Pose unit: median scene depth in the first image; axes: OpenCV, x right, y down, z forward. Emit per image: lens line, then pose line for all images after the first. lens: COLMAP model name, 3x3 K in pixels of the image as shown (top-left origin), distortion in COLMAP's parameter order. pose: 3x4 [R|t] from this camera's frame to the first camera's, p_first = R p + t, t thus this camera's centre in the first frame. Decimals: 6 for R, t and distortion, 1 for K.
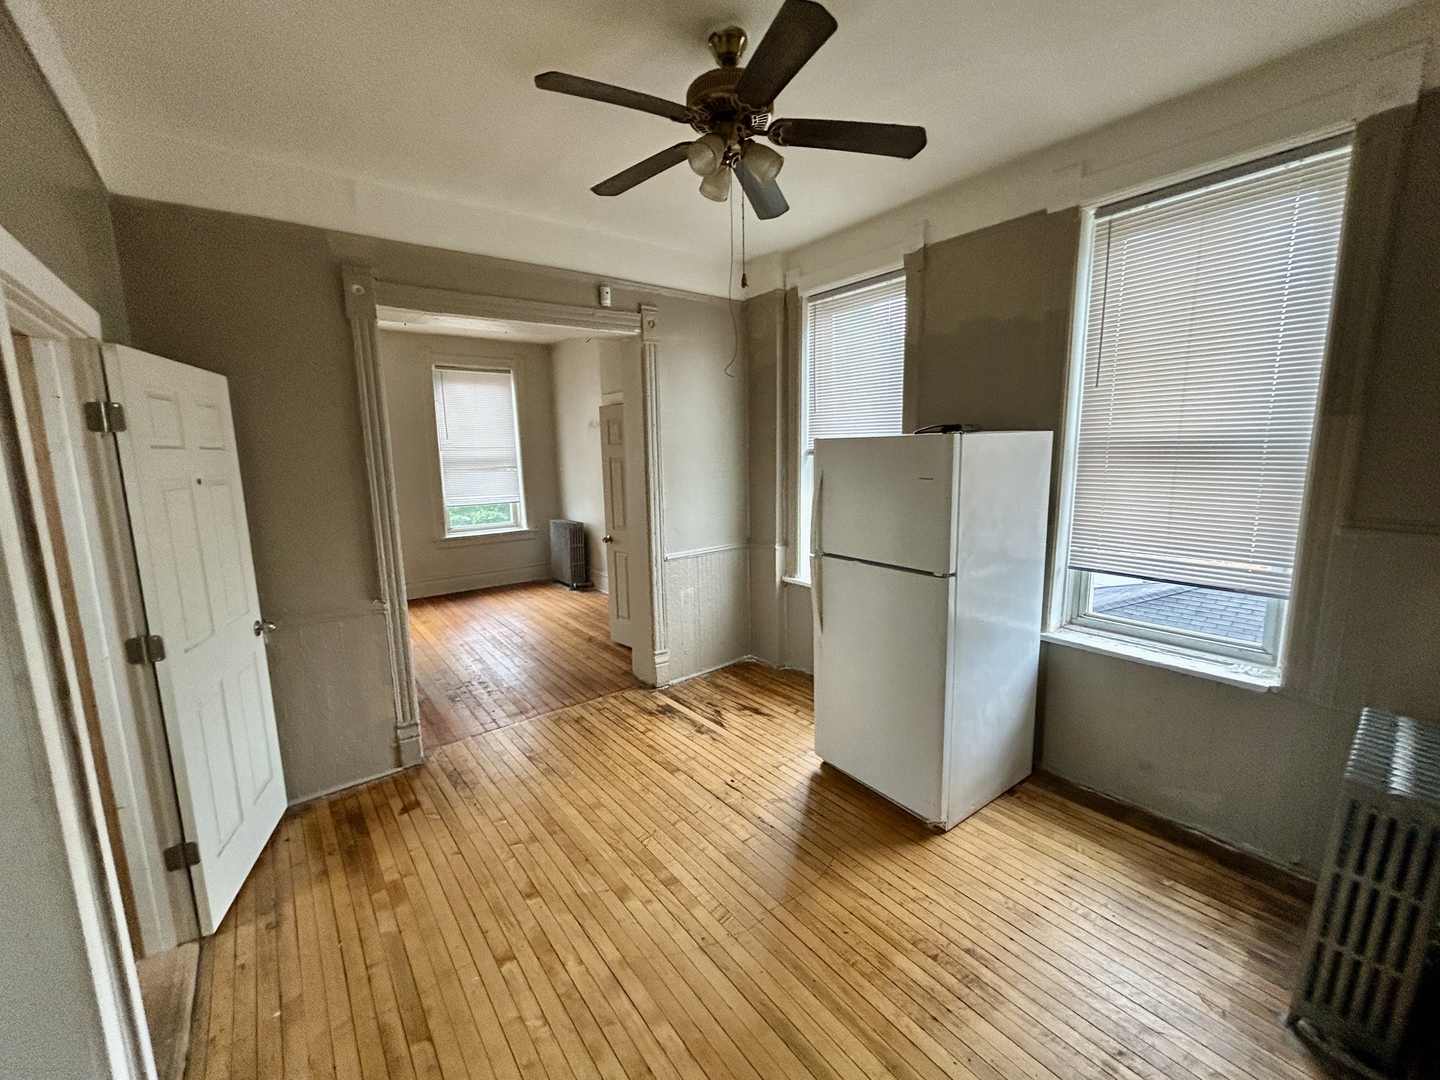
lens RADIAL K [[580.2, 0, 718.7], [0, 580.2, 538.0], [0, 0, 1]] dist [0.000979, 0.001123]
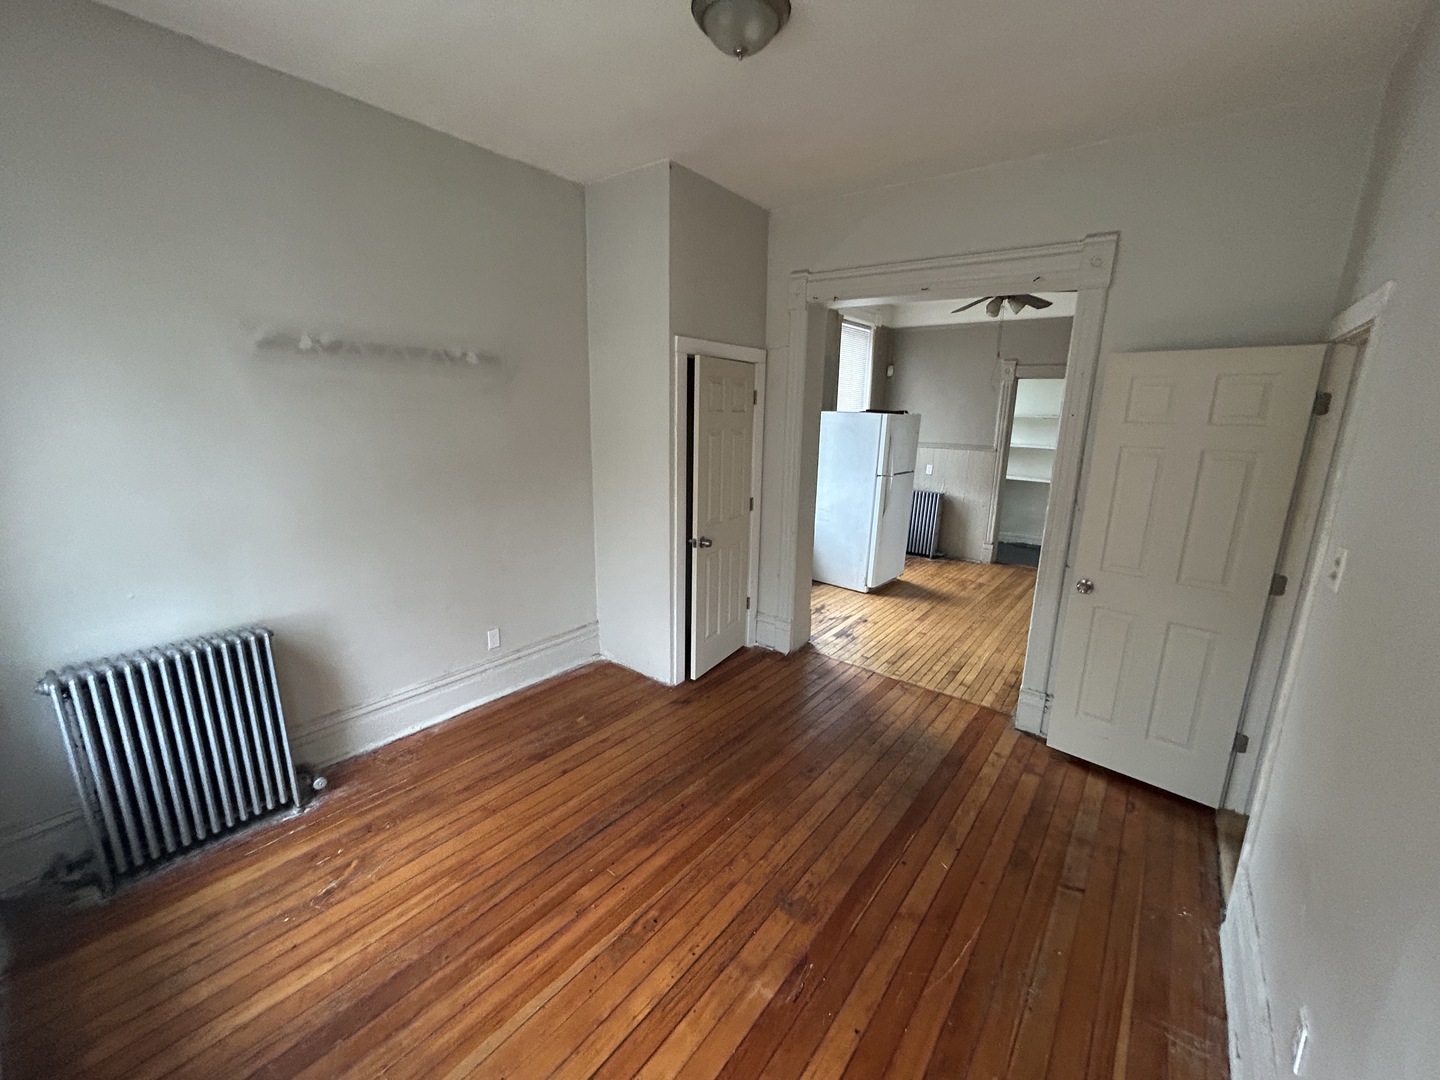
lens RADIAL K [[580.2, 0, 717.9], [0, 580.2, 541.9], [0, 0, 1]] dist [0.000979, 0.001123]
pose [[-0.239308, -0.214303, 0.946998, -1.637454], [0.128374, 0.959792, 0.249639, -0.330980], [-0.962420, 0.181311, -0.202175, 2.095787]]
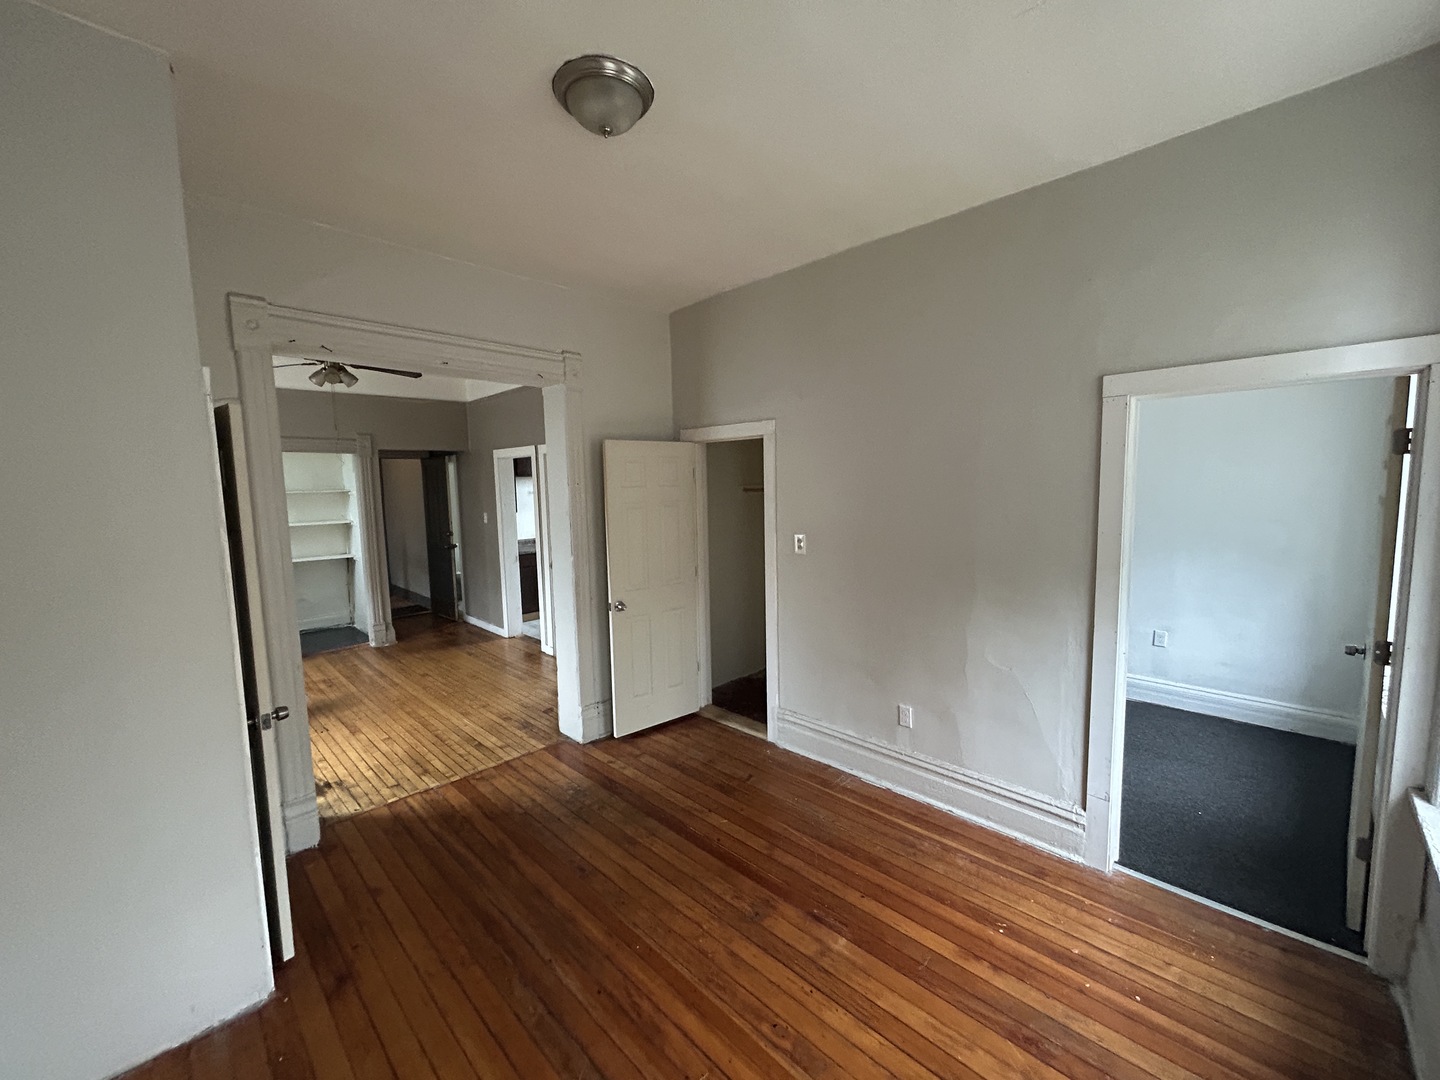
lens RADIAL K [[580.2, 0, 714.1], [0, 580.2, 539.7], [0, 0, 1]] dist [0.000979, 0.001123]
pose [[-0.992591, 0.041281, -0.114277, -0.873340], [0.011286, 0.967775, 0.251564, -0.426474], [0.120980, 0.248410, -0.961070, 2.635522]]
